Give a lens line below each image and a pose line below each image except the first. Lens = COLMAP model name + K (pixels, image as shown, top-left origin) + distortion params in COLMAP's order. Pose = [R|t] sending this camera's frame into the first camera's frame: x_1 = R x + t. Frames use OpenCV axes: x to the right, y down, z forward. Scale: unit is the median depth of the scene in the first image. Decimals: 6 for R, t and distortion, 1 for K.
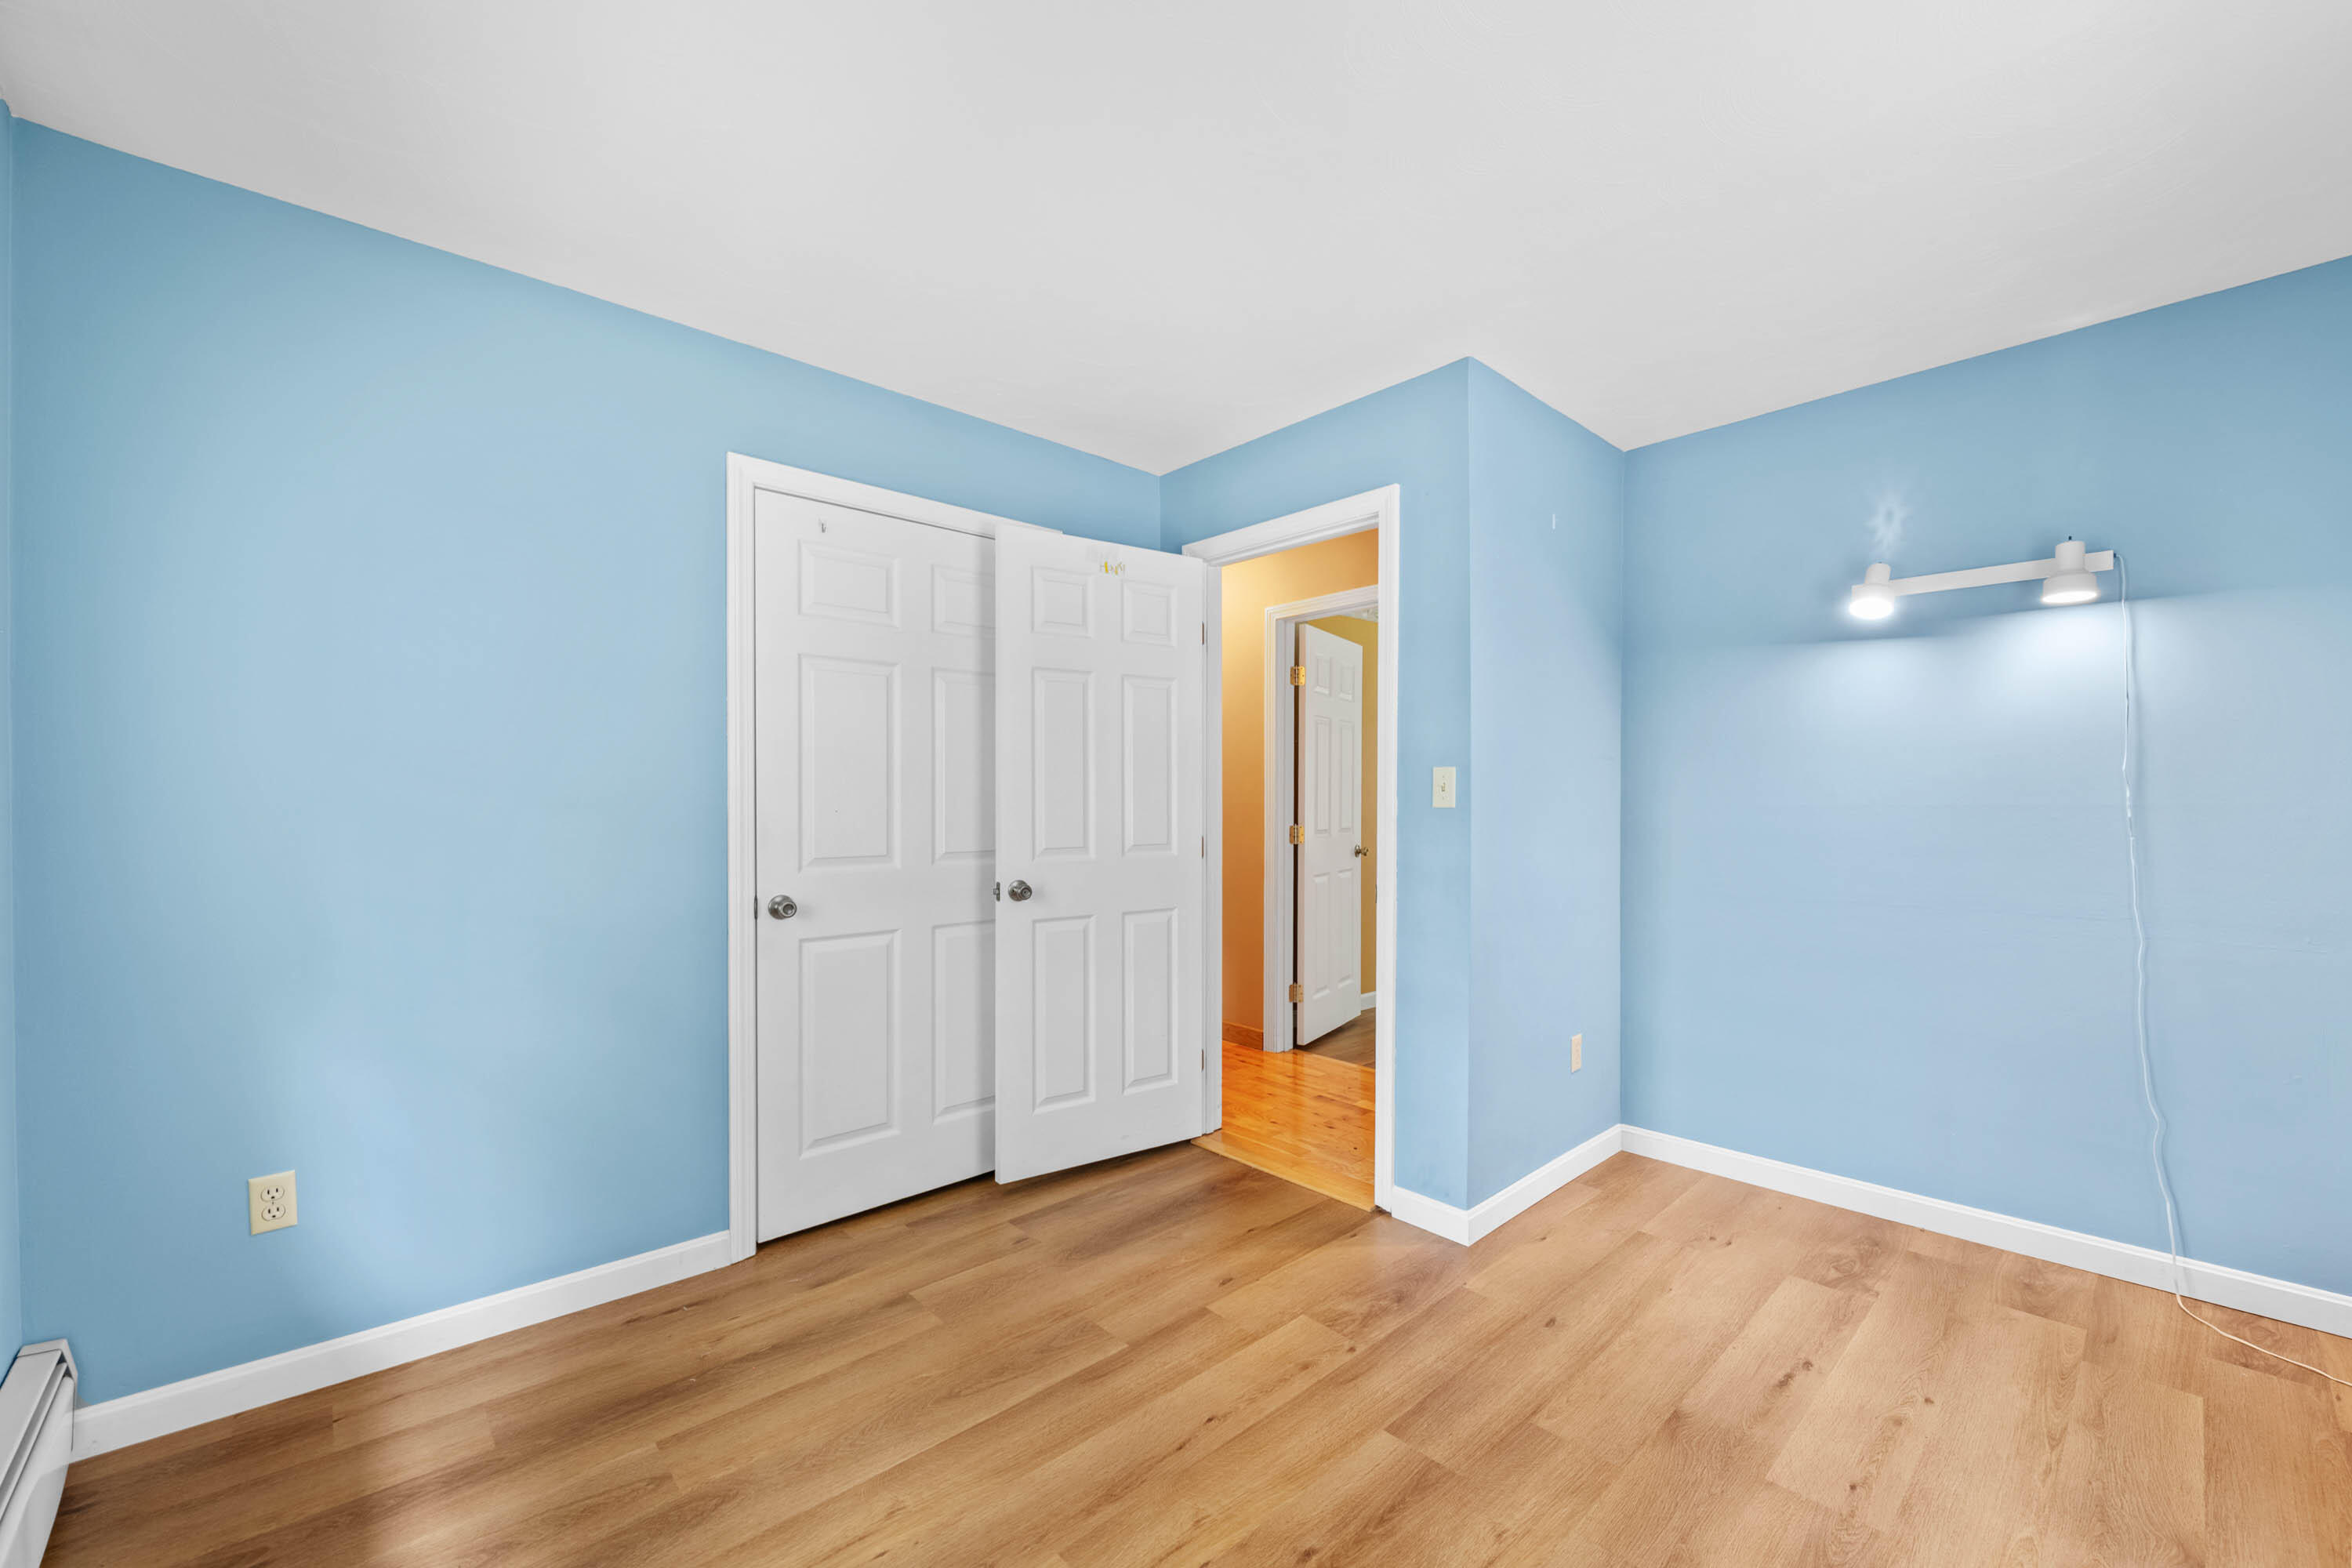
lens RADIAL K [[934.4, 0, 1182.7], [0, 934.4, 789.5], [0, 0, 1]] dist [-0.000211, -0.003485]
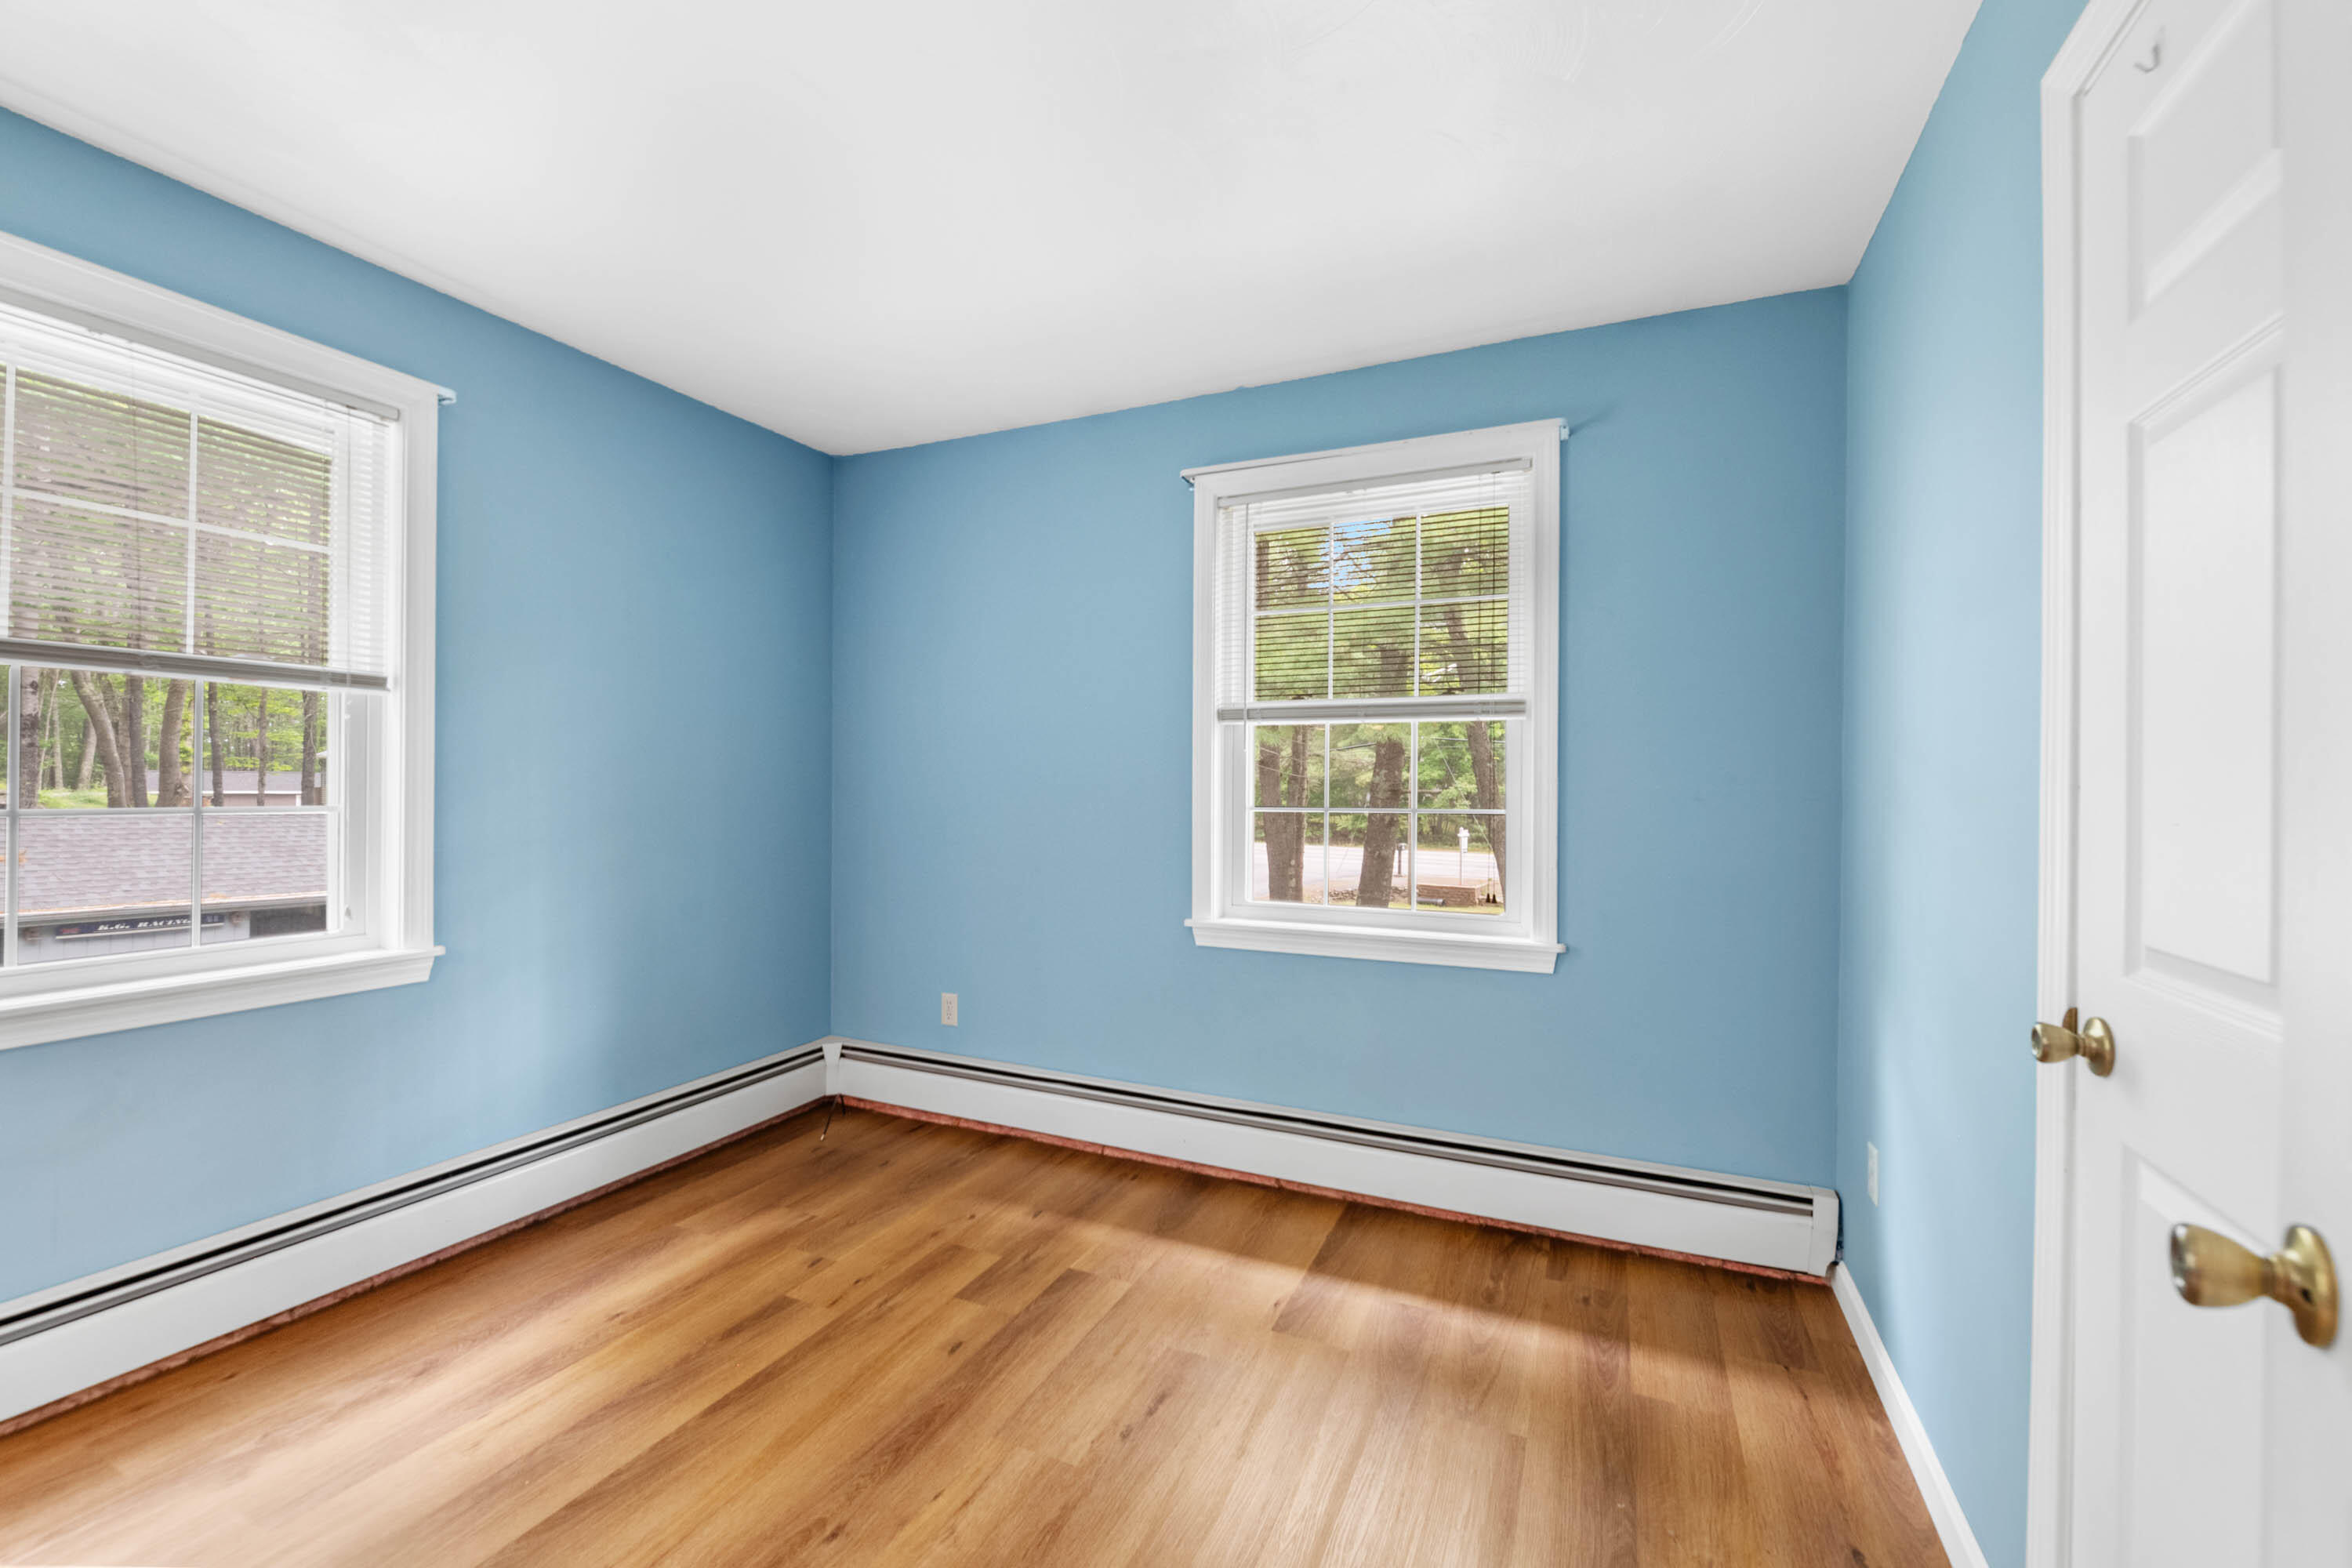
lens RADIAL K [[934.4, 0, 1174.8], [0, 934.4, 763.6], [0, 0, 1]] dist [-0.000211, -0.003485]
pose [[-0.916482, -0.014826, -0.399801, 0.201473], [-0.004010, 0.999603, -0.027877, 0.019938], [0.400056, -0.023946, -0.916178, 1.988010]]
